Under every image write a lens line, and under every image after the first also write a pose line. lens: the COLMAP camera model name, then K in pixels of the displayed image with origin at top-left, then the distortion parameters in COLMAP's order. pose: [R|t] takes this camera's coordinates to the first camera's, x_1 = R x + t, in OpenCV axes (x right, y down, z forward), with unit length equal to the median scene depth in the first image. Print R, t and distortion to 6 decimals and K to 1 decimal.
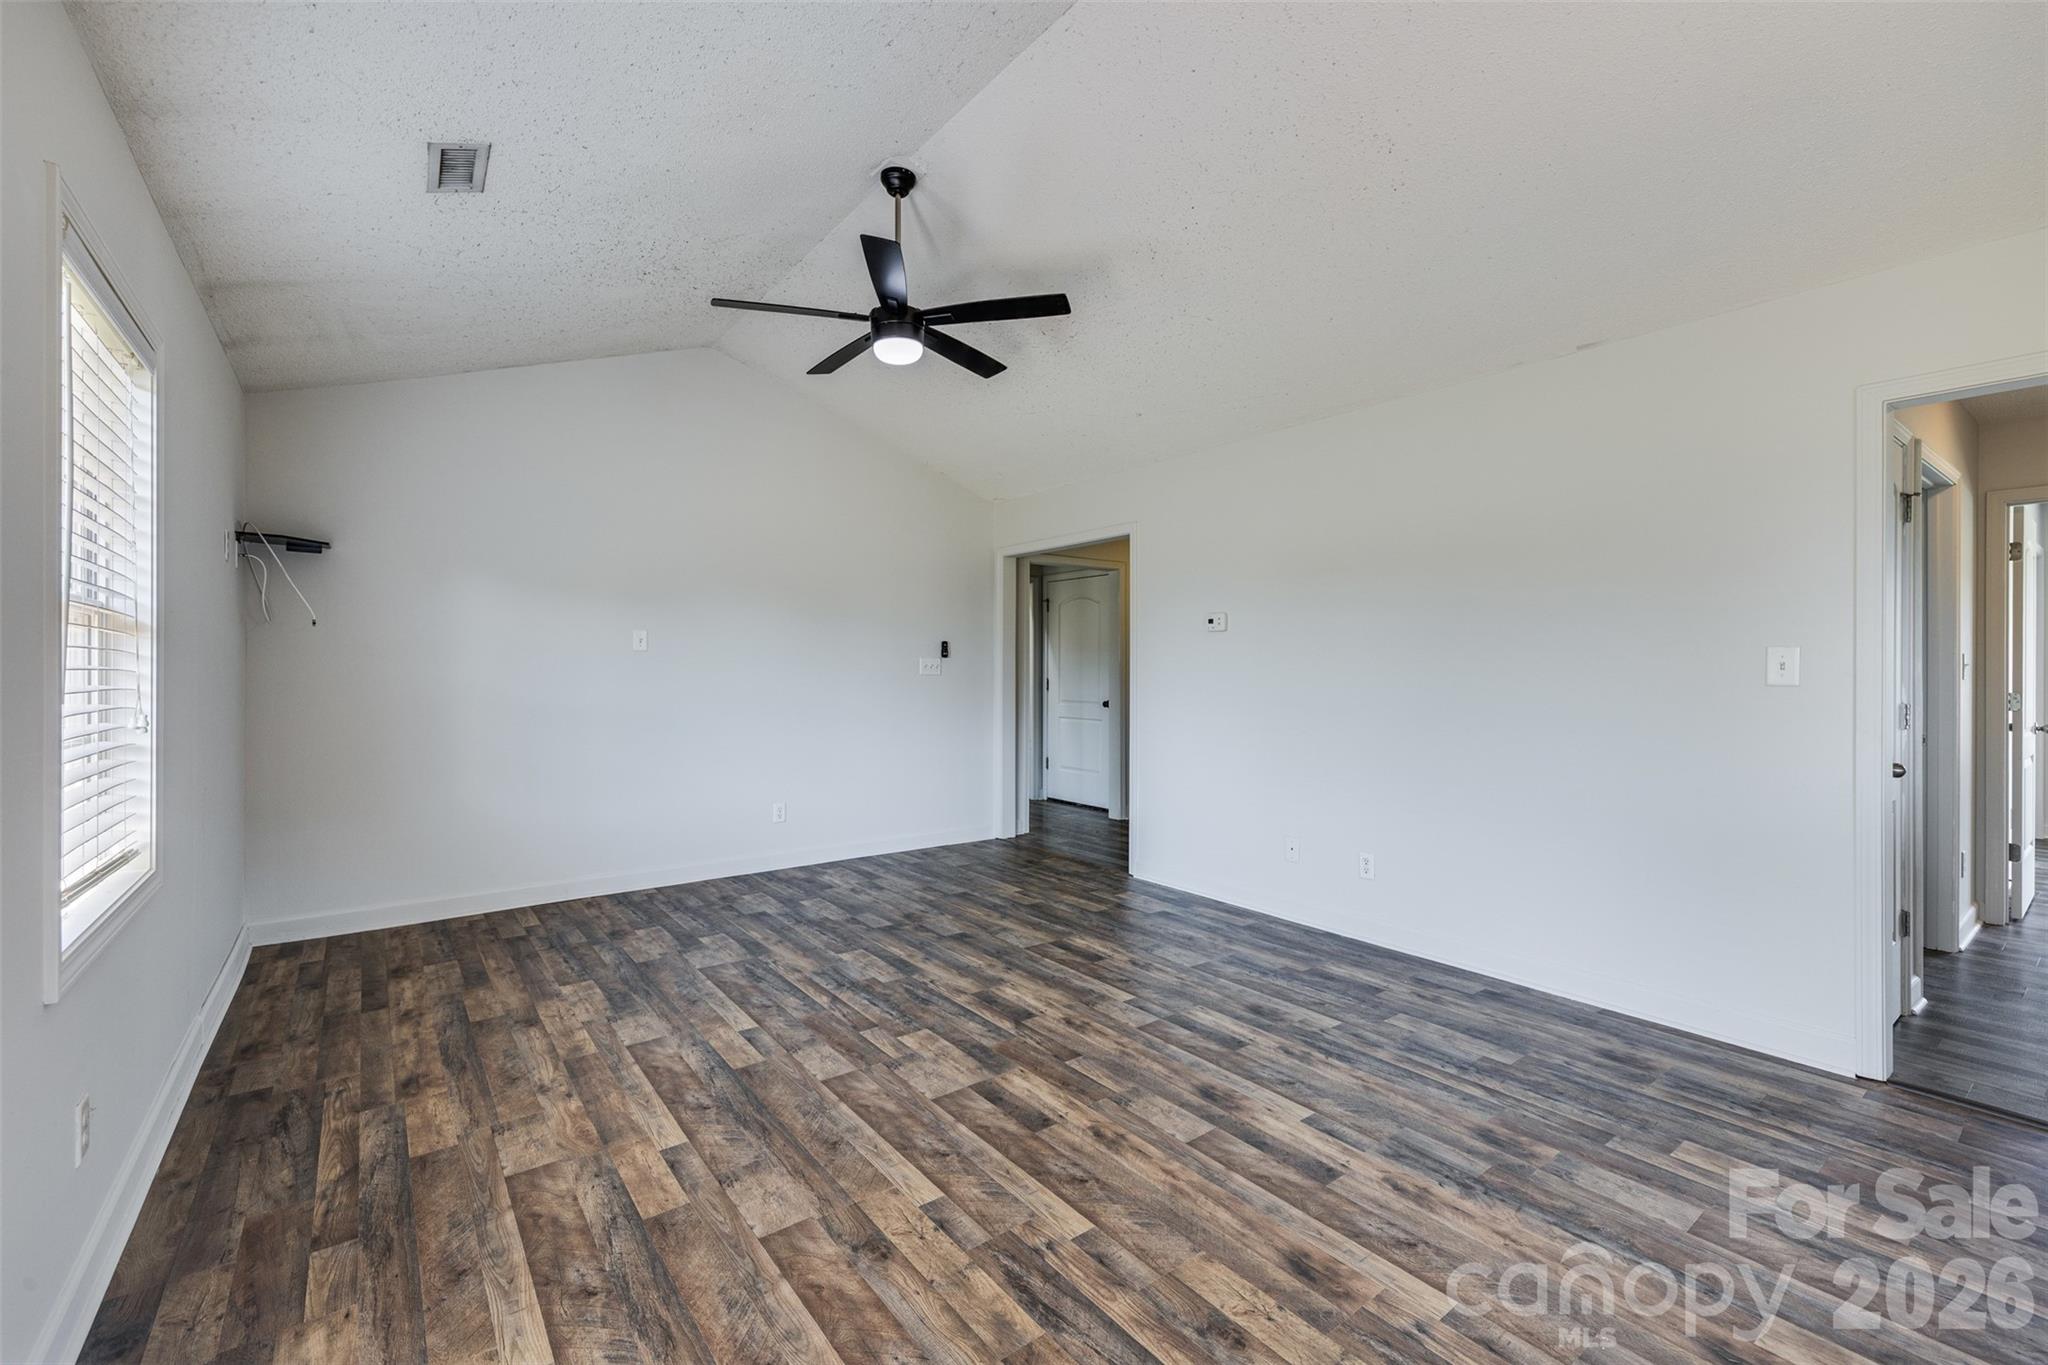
lens RADIAL K [[866.4, 0, 1017.9], [0, 866.4, 673.6], [0, 0, 1]] dist [0.000237, 0.000713]
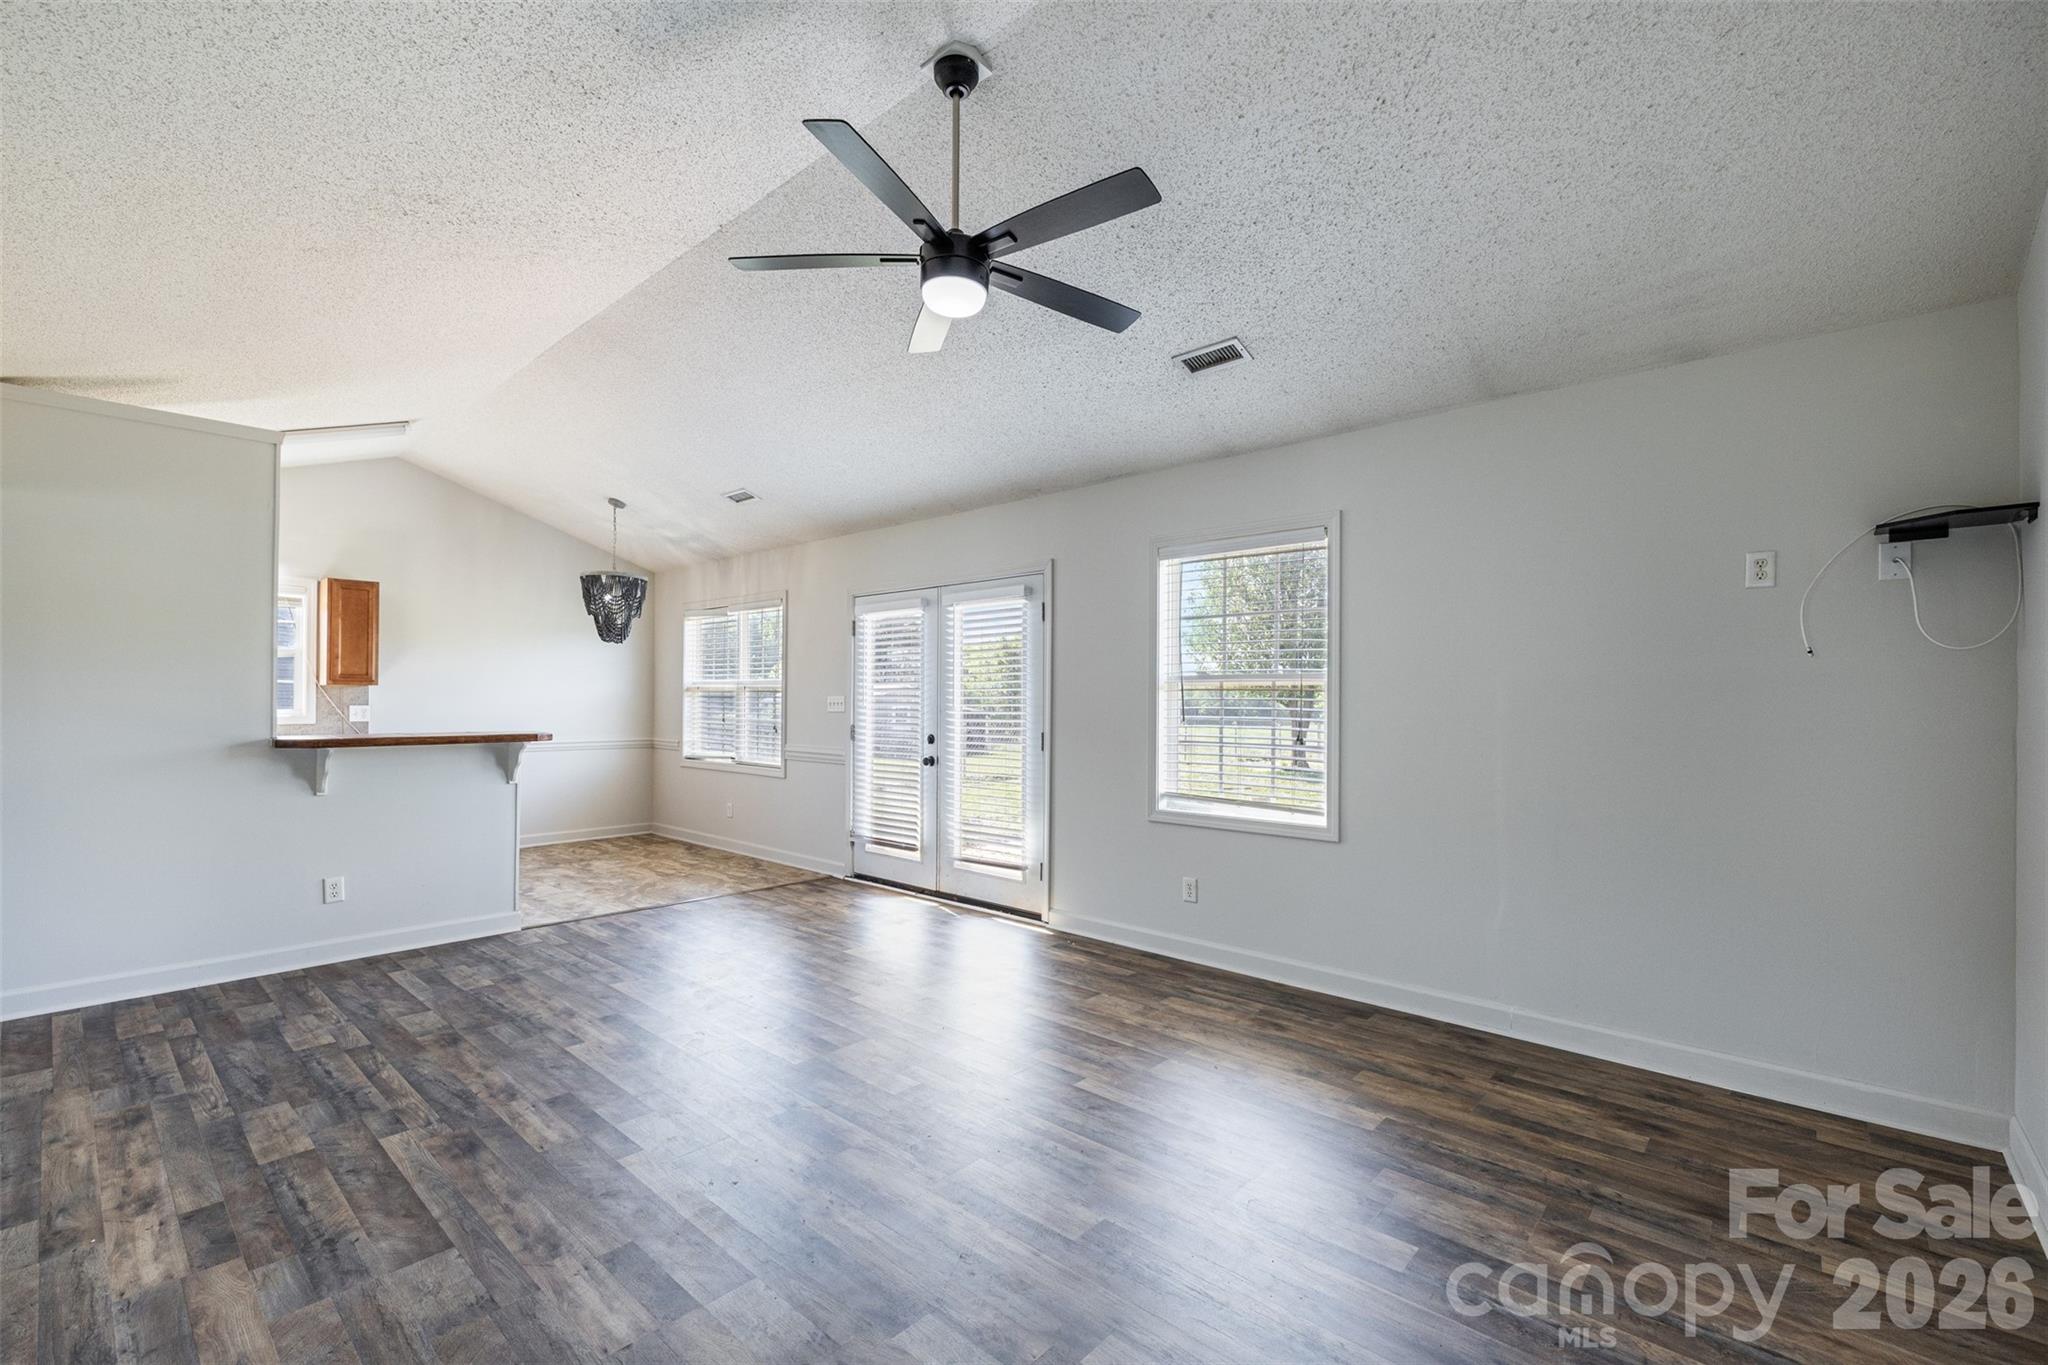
lens RADIAL K [[866.4, 0, 1020.5], [0, 866.4, 700.2], [0, 0, 1]] dist [0.000237, 0.000713]
pose [[-0.980427, -0.009930, -0.196632, -0.058622], [-0.010742, 0.999938, 0.003061, -0.021055], [0.196589, 0.005113, -0.980473, 2.200054]]
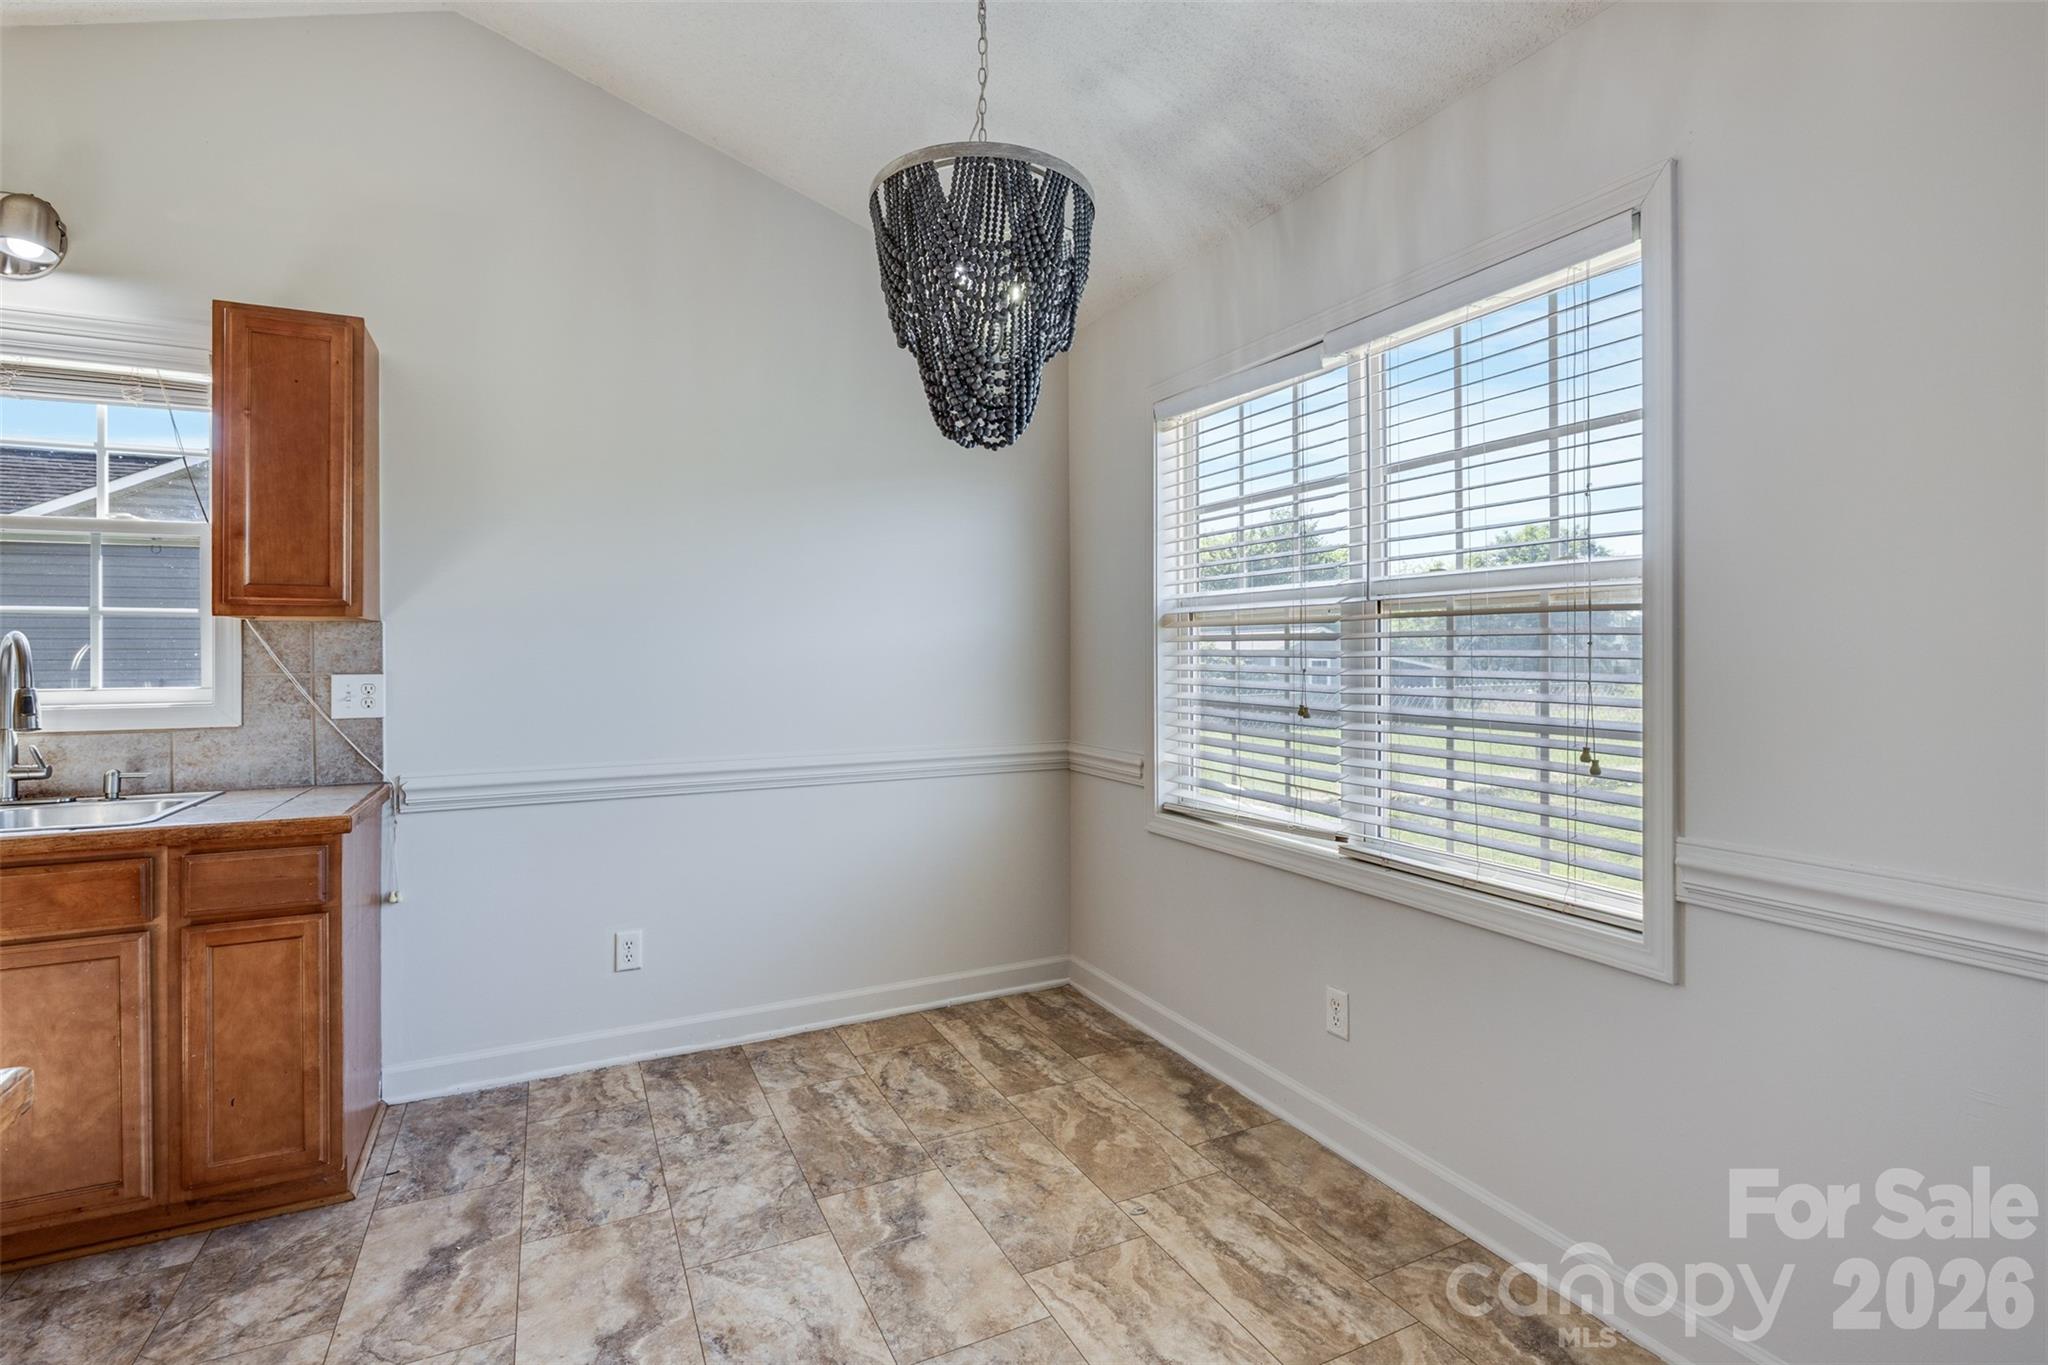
lens RADIAL K [[955.8, 0, 1038.4], [0, 955.8, 656.9], [0, 0, 1]] dist [-0.011661, -0.000345]
pose [[-0.985020, 0.003093, 0.172412, 0.426678], [0.004077, 0.999977, 0.005355, 0.000643], [-0.172392, 0.005978, -0.985010, 0.265694]]
